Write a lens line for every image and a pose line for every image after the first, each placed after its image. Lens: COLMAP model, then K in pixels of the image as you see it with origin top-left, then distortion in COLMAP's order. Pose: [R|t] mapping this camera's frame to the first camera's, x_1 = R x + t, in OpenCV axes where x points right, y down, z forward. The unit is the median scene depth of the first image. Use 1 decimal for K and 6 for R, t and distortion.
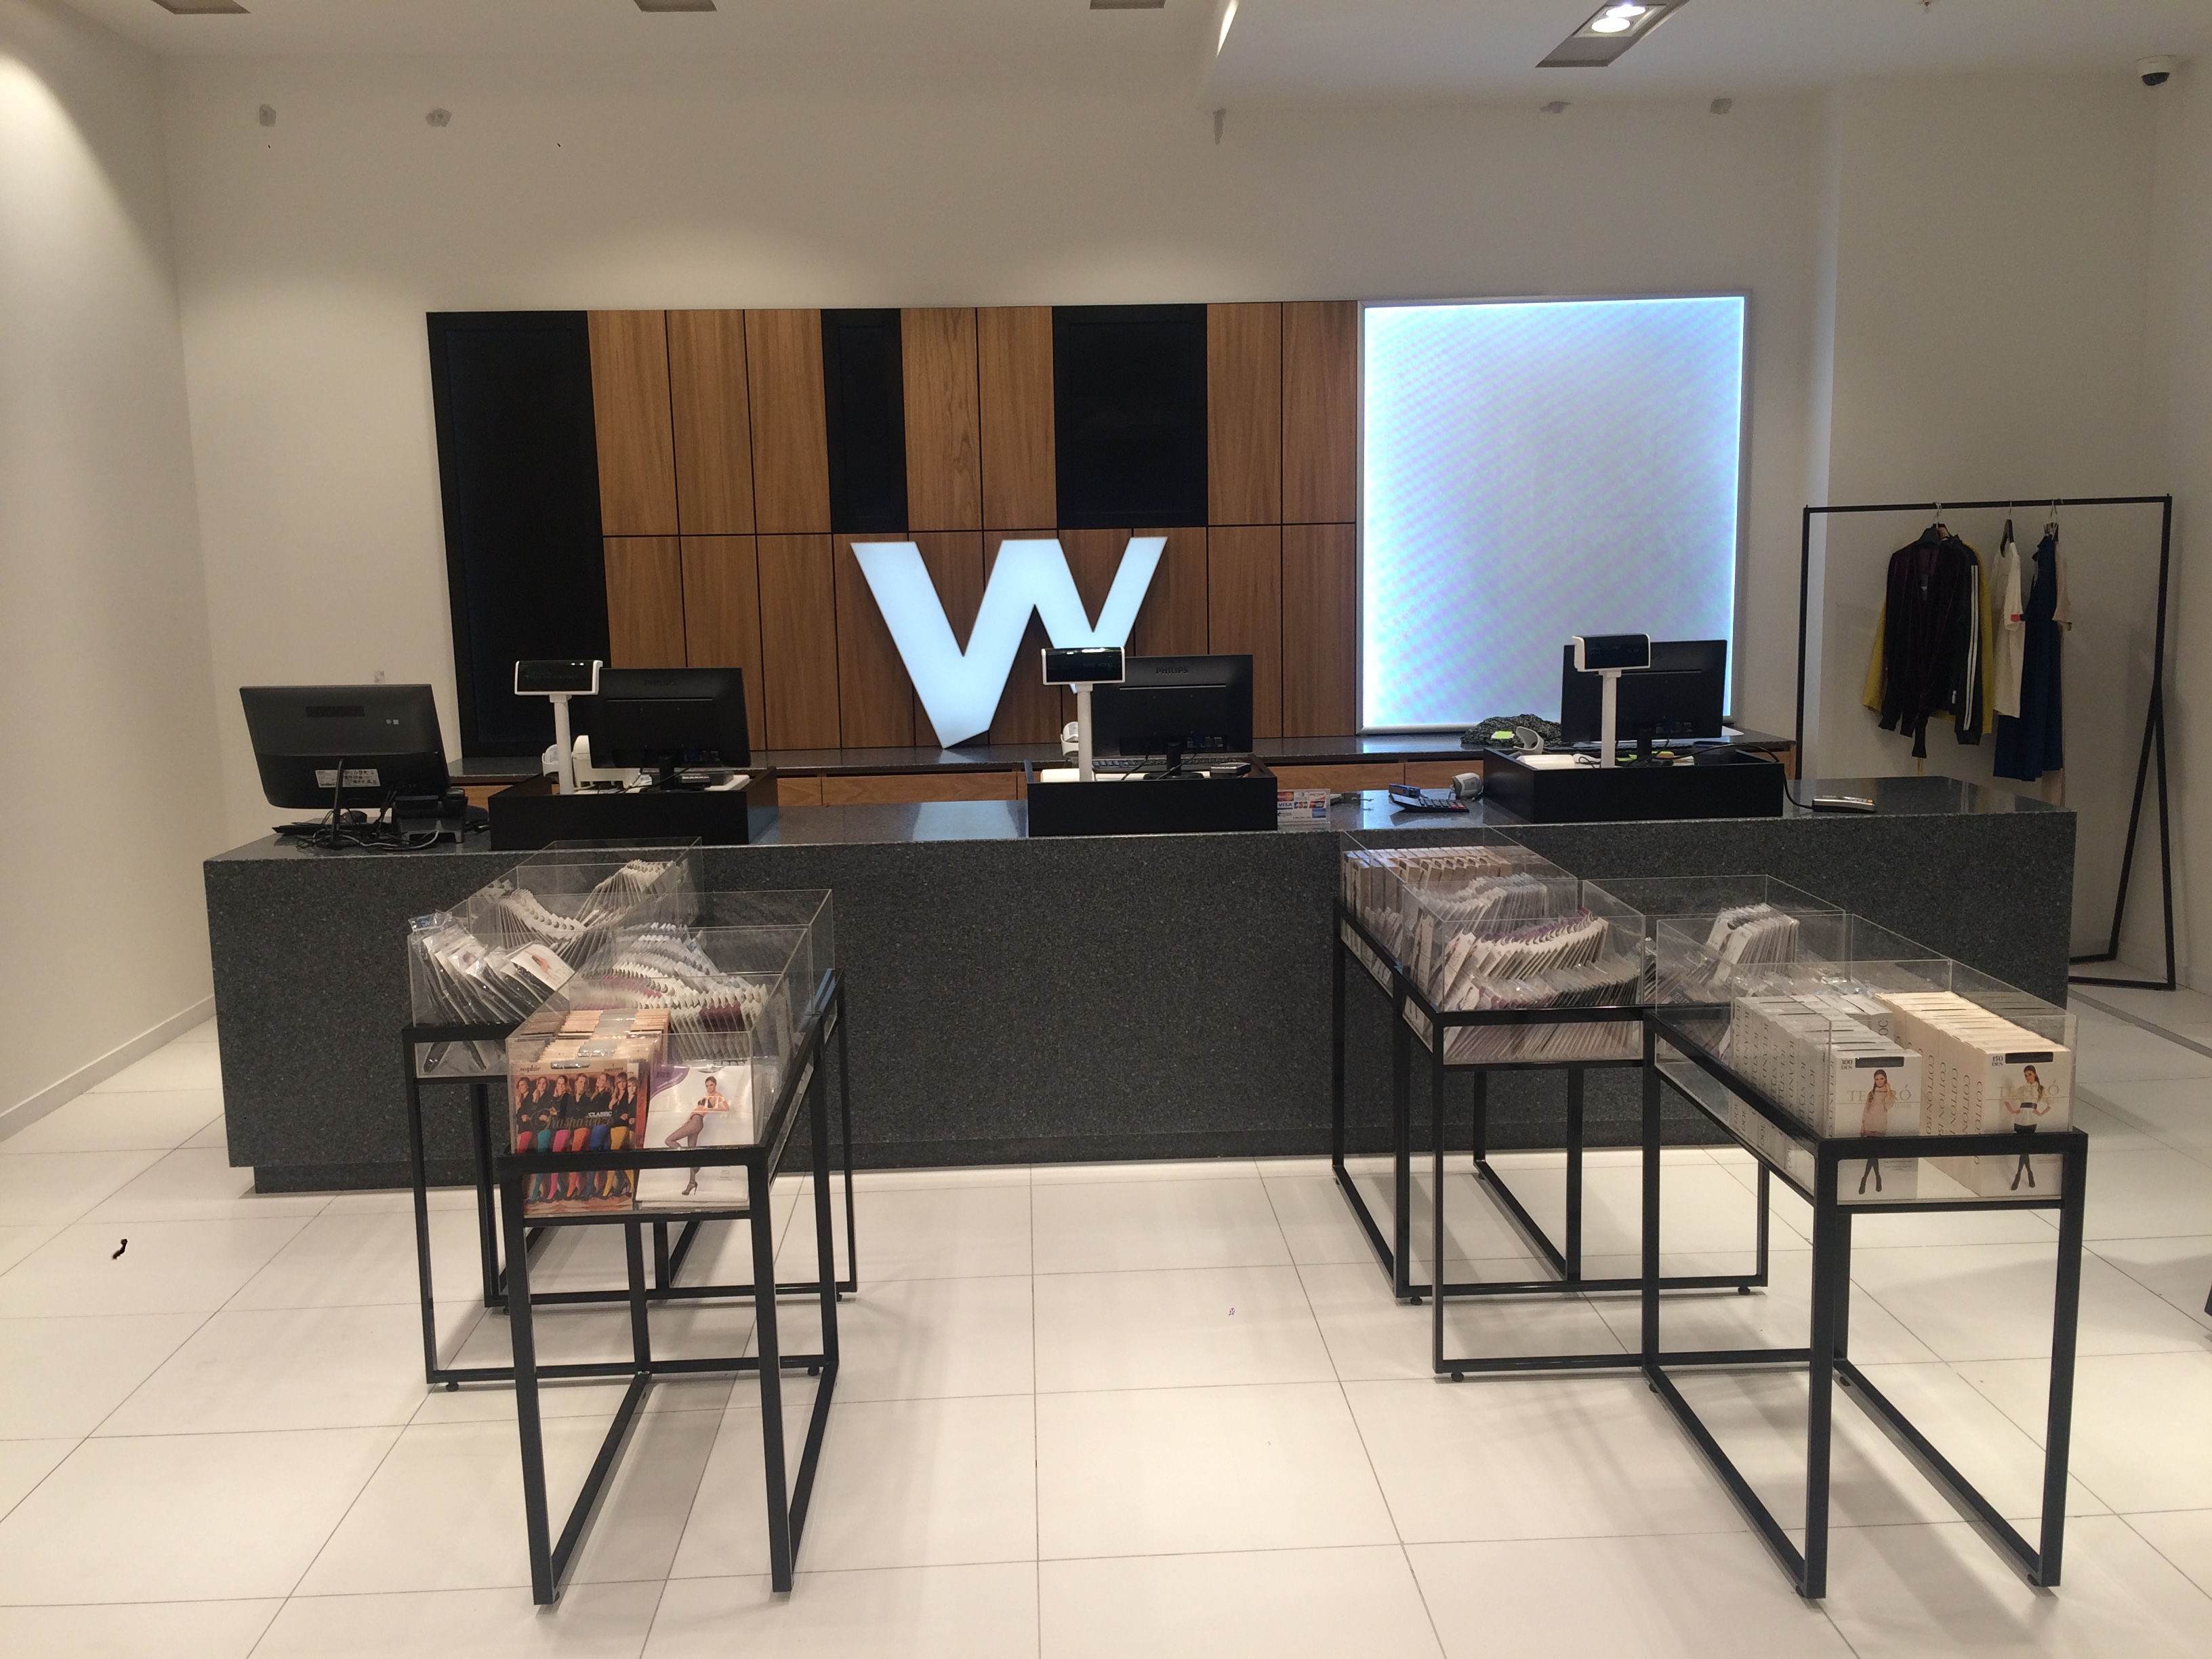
lens RADIAL K [[1870.9, 0, 1106.0], [0, 1870.9, 829.5], [0, 0, 1]] dist [0.121029, -0.232479]
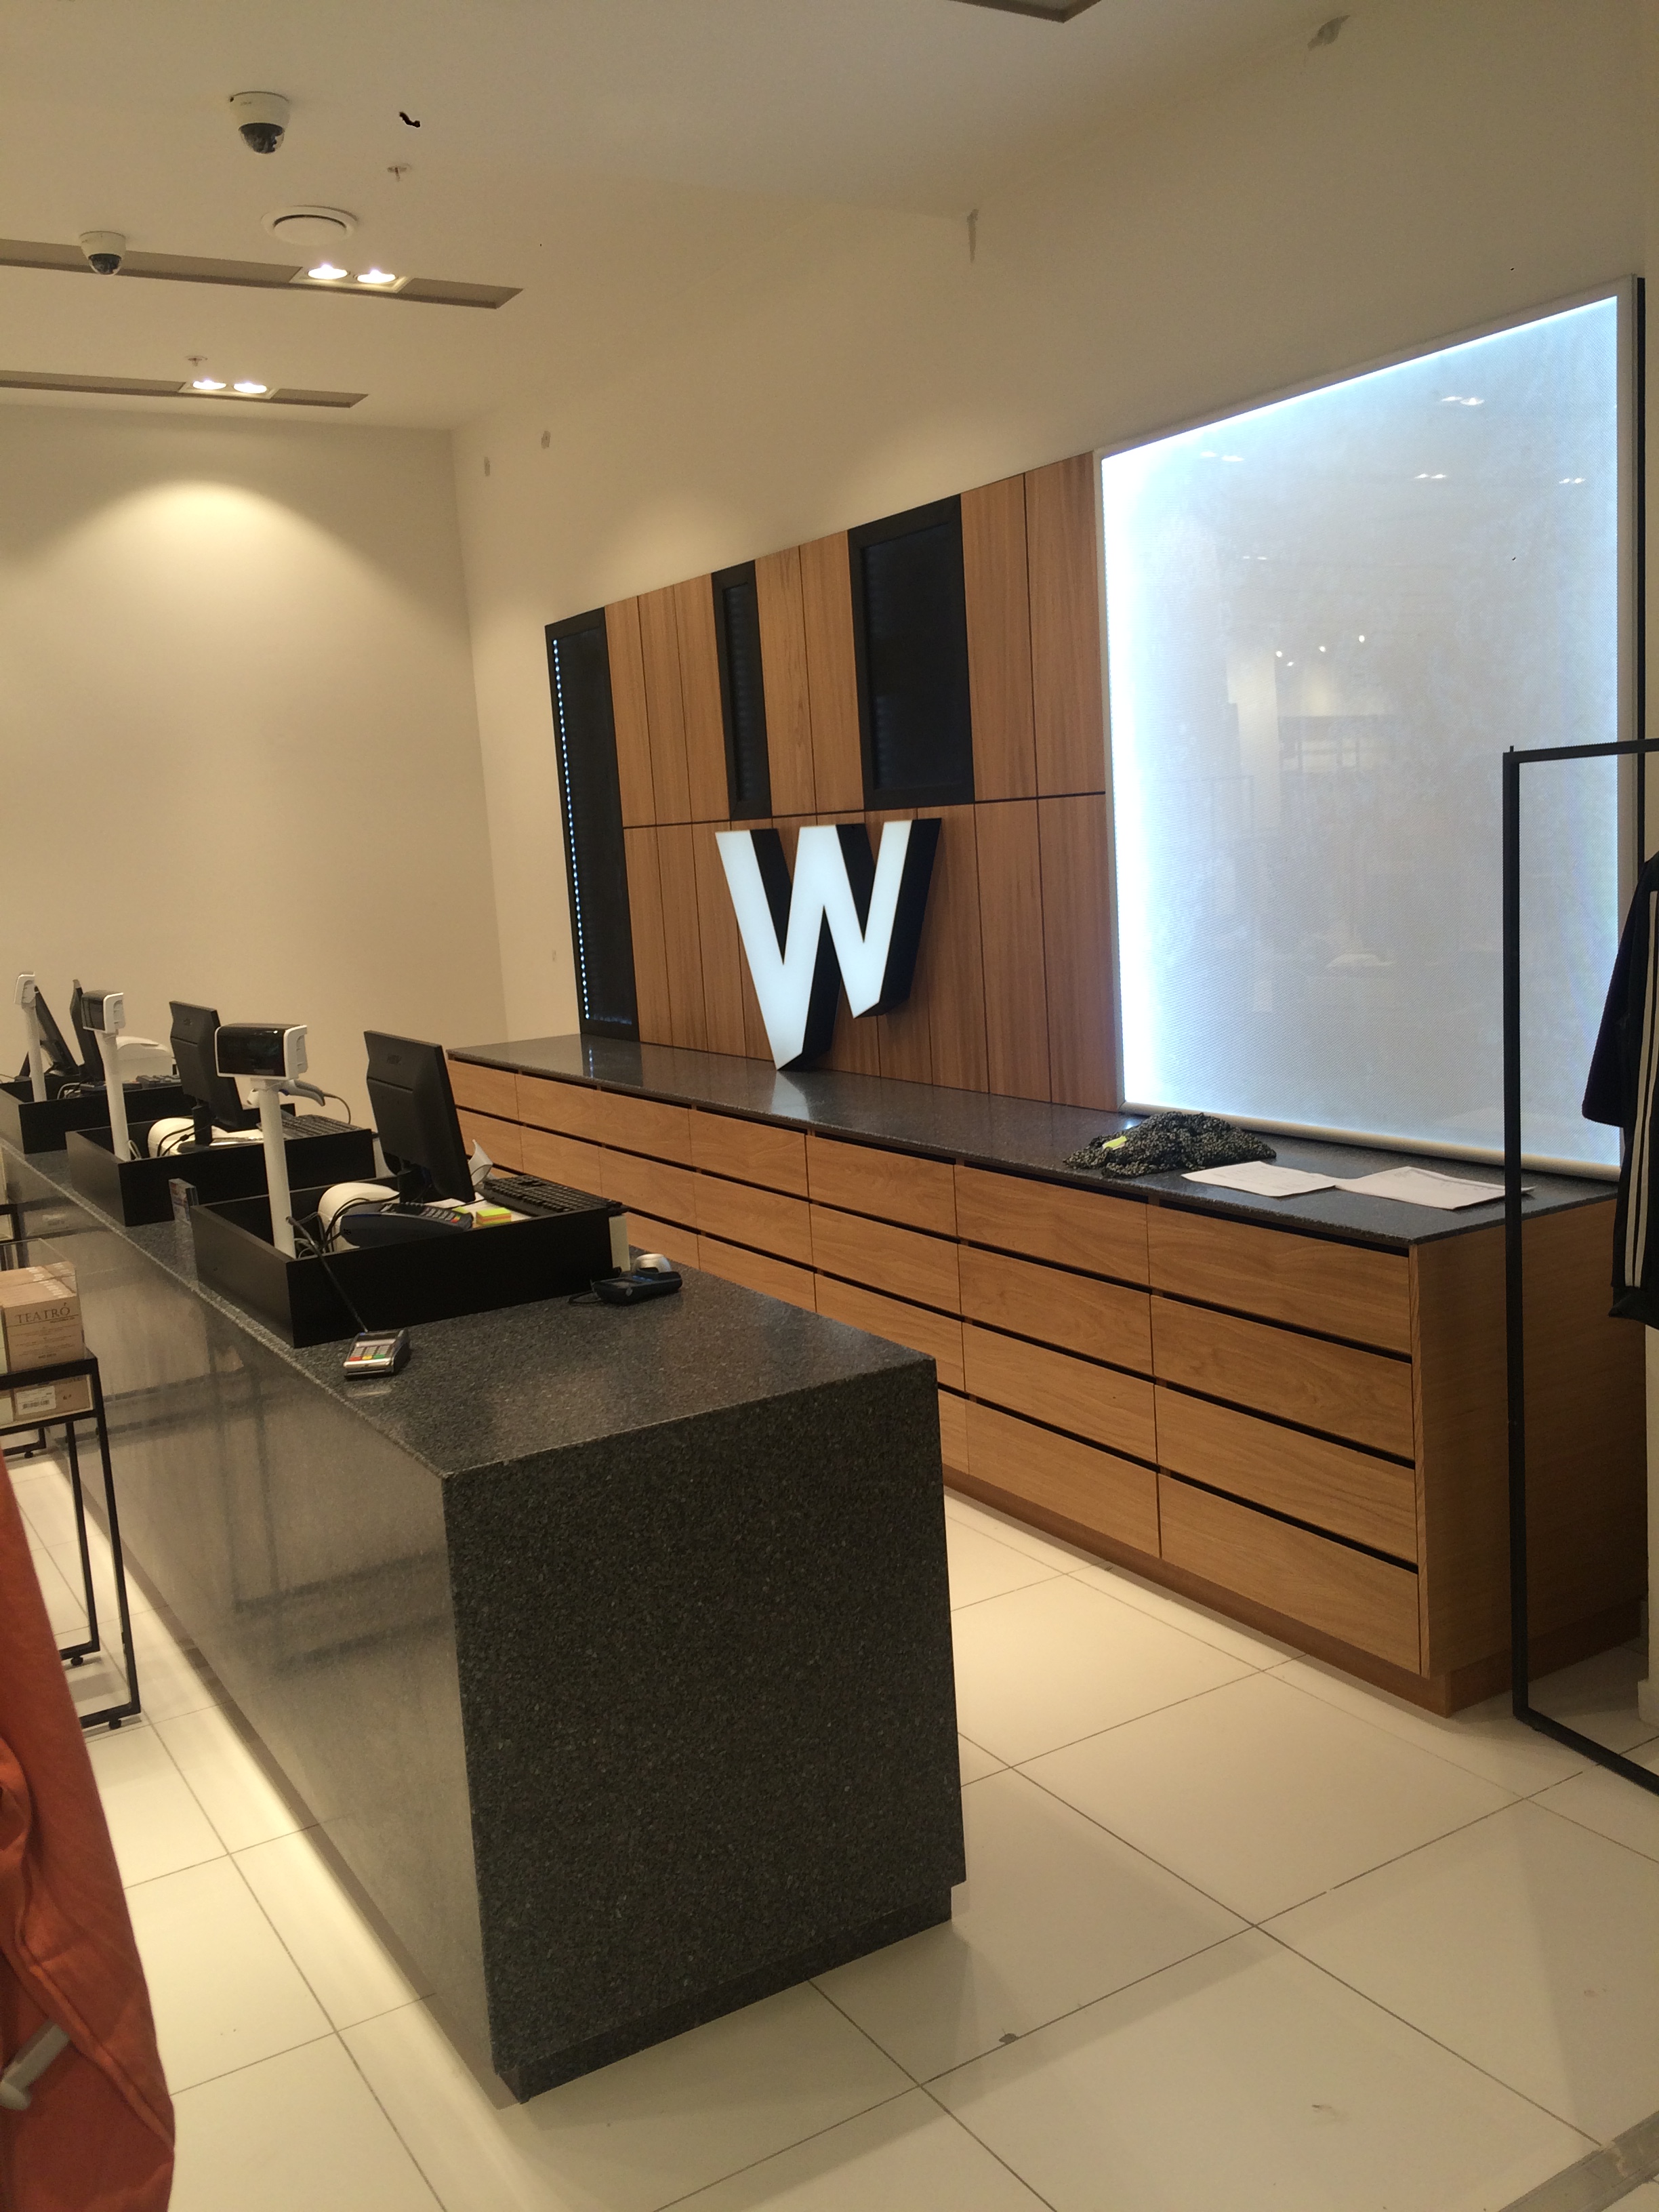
lens RADIAL K [[1870.9, 0, 829.5], [0, 1870.9, 1106.0], [0, 0, 1]] dist [0.121029, -0.232479]
pose [[0.473292, 0.121826, -0.872441, 0.684864], [-0.077928, 0.992298, 0.096288, -0.112299], [0.877452, 0.022415, 0.479140, 0.614882]]
